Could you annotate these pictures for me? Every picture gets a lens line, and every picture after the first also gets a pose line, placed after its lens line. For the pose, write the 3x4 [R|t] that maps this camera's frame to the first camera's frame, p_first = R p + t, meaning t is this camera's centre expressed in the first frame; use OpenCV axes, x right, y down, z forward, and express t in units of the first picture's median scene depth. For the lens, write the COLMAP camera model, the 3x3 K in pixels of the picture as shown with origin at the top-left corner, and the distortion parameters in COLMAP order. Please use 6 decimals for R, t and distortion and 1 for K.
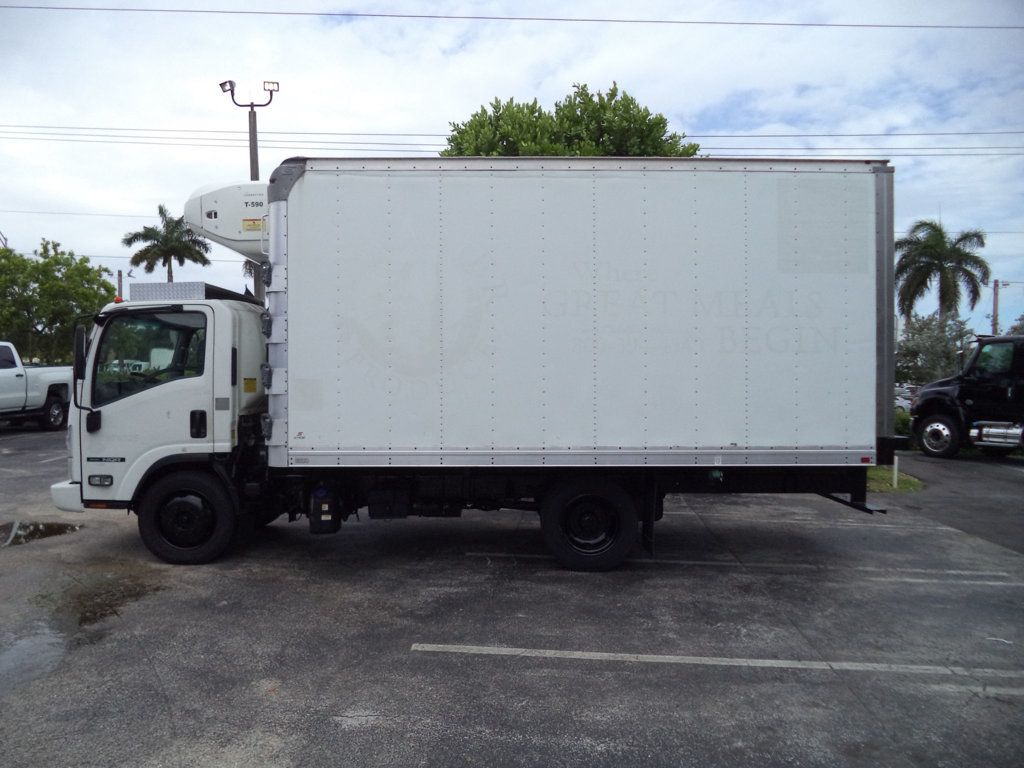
lens RADIAL K [[822.8, 0, 512.0], [0, 822.8, 384.0], [0, 0, 1]] dist [0.007067, -0.060598]
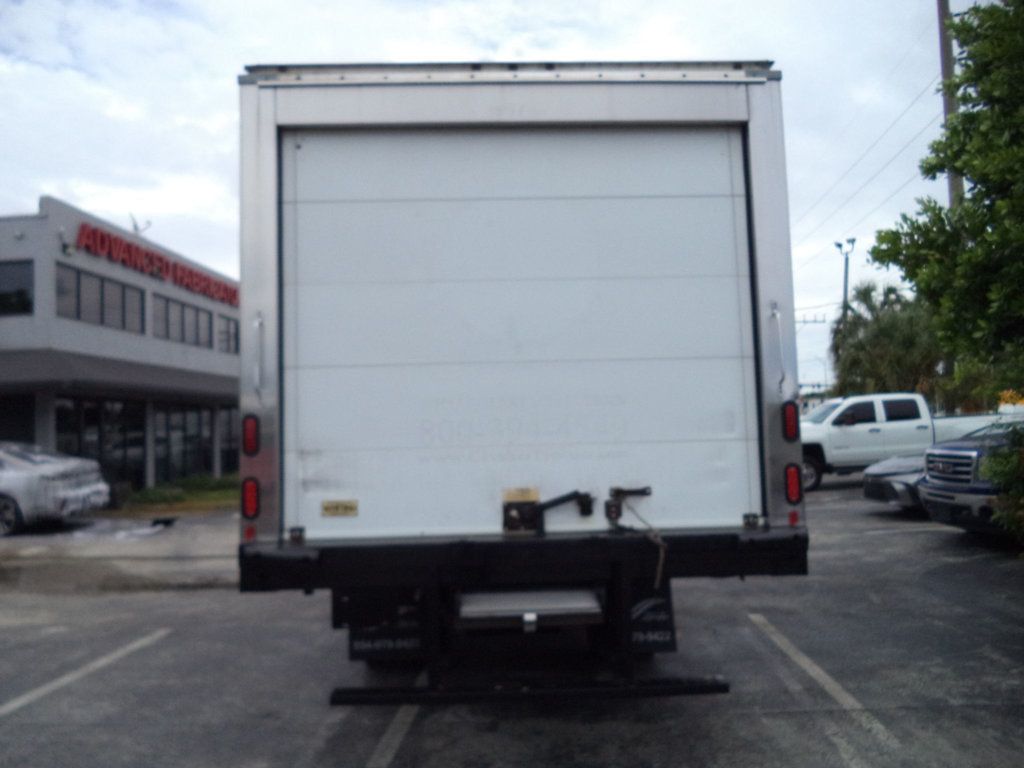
lens RADIAL K [[827.1, 0, 524.9], [0, 827.1, 376.6], [0, 0, 1]] dist [-0.019617, -0.011772]
pose [[0.032715, -0.084195, -0.995912, 1.012887], [0.022403, 0.996257, -0.083488, 0.003258], [0.999214, -0.019580, 0.034479, 1.148130]]
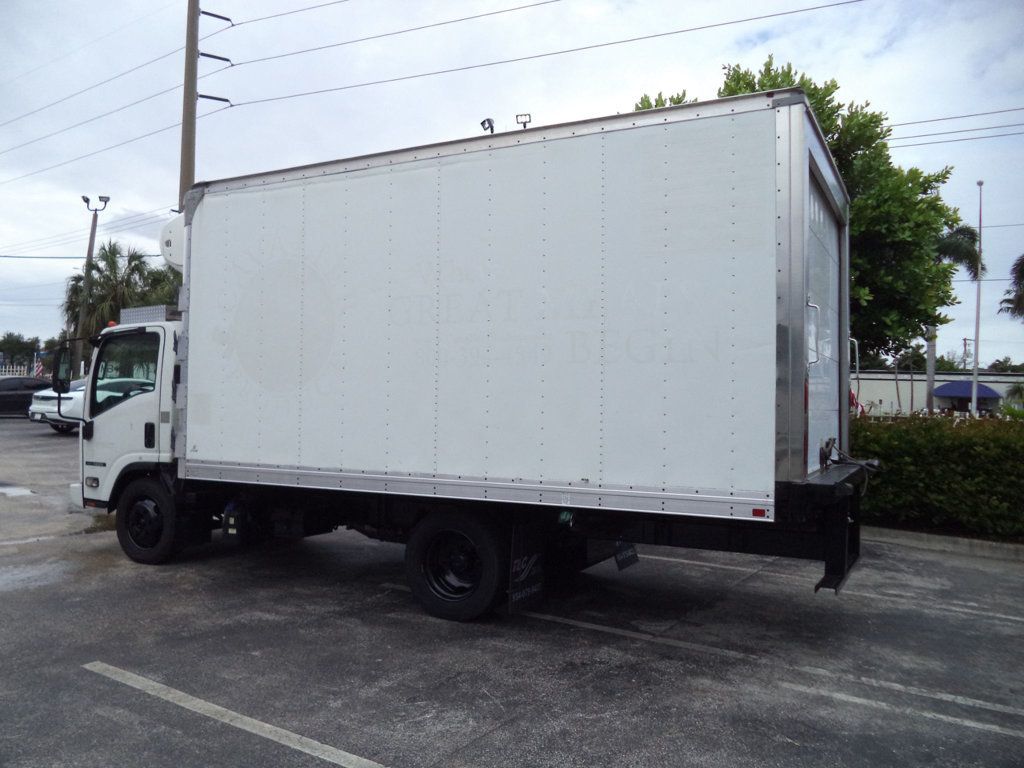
lens RADIAL K [[820.4, 0, 521.8], [0, 820.4, 381.9], [0, 0, 1]] dist [-0.005591, -0.051760]
pose [[0.883620, -0.001911, -0.468202, 0.563945], [-0.015614, 0.999315, -0.033547, 0.006791], [0.467945, 0.036953, 0.882985, 0.270078]]
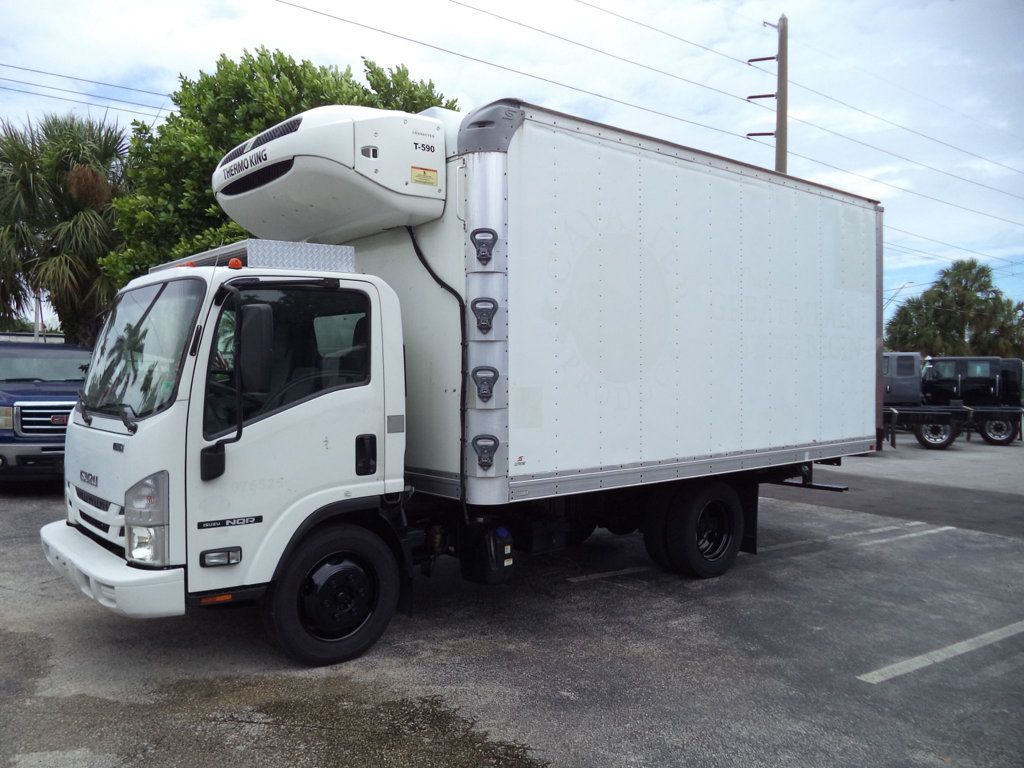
lens RADIAL K [[824.2, 0, 513.5], [0, 824.2, 381.5], [0, 0, 1]] dist [-0.012544, -0.014434]
pose [[0.773013, -0.009858, 0.634313, -0.722556], [0.002559, 0.999920, 0.012422, -0.020719], [-0.634385, -0.007980, 0.772976, 0.389349]]
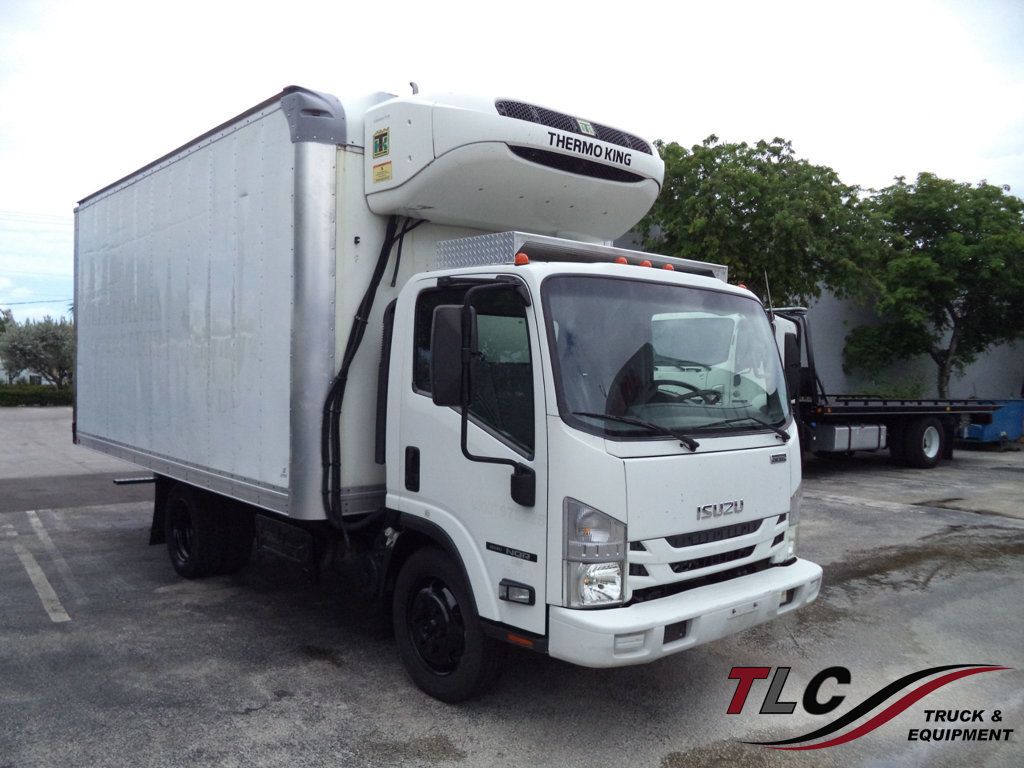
lens RADIAL K [[816.7, 0, 512.0], [0, 816.7, 384.0], [0, 0, 1]] dist [-0.009114, -0.007283]
pose [[-0.645336, -0.028043, 0.763384, -0.910036], [-0.017882, 0.999607, 0.021605, -0.032147], [-0.763690, 0.000292, -0.645584, 1.636234]]
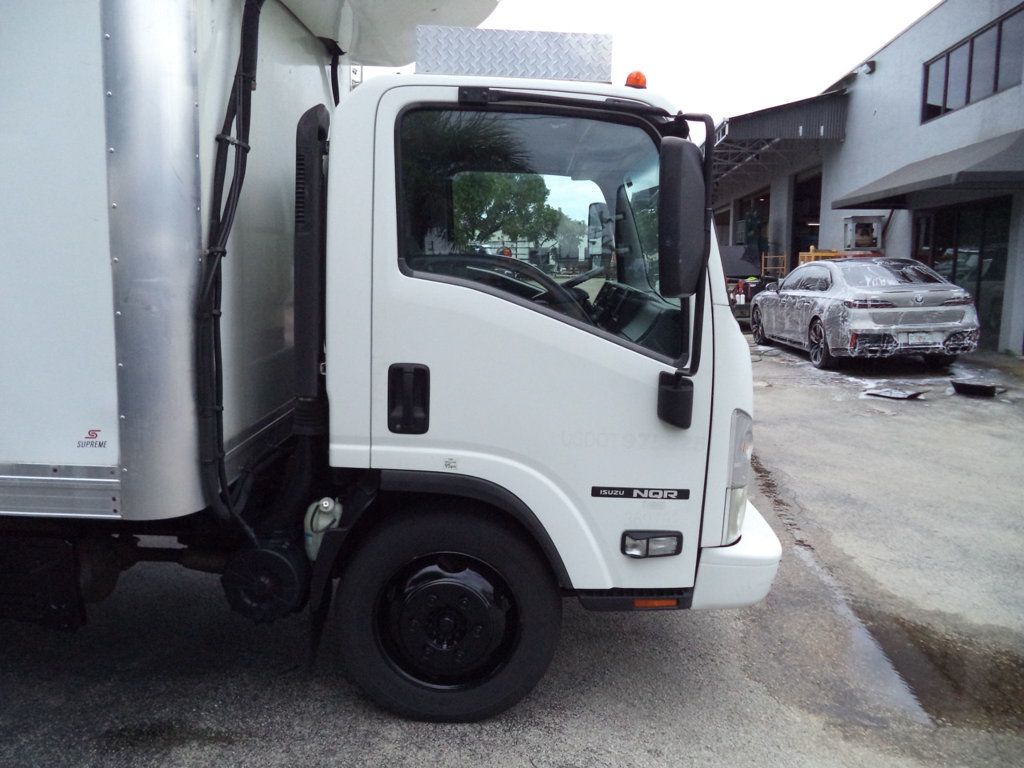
lens RADIAL K [[816.7, 0, 512.0], [0, 816.7, 384.0], [0, 0, 1]] dist [-0.009114, -0.007283]
pose [[-0.998876, -0.033557, 0.033465, -0.448404], [-0.027917, 0.987253, 0.156693, -0.021932], [-0.038296, 0.155582, -0.987080, 1.673421]]
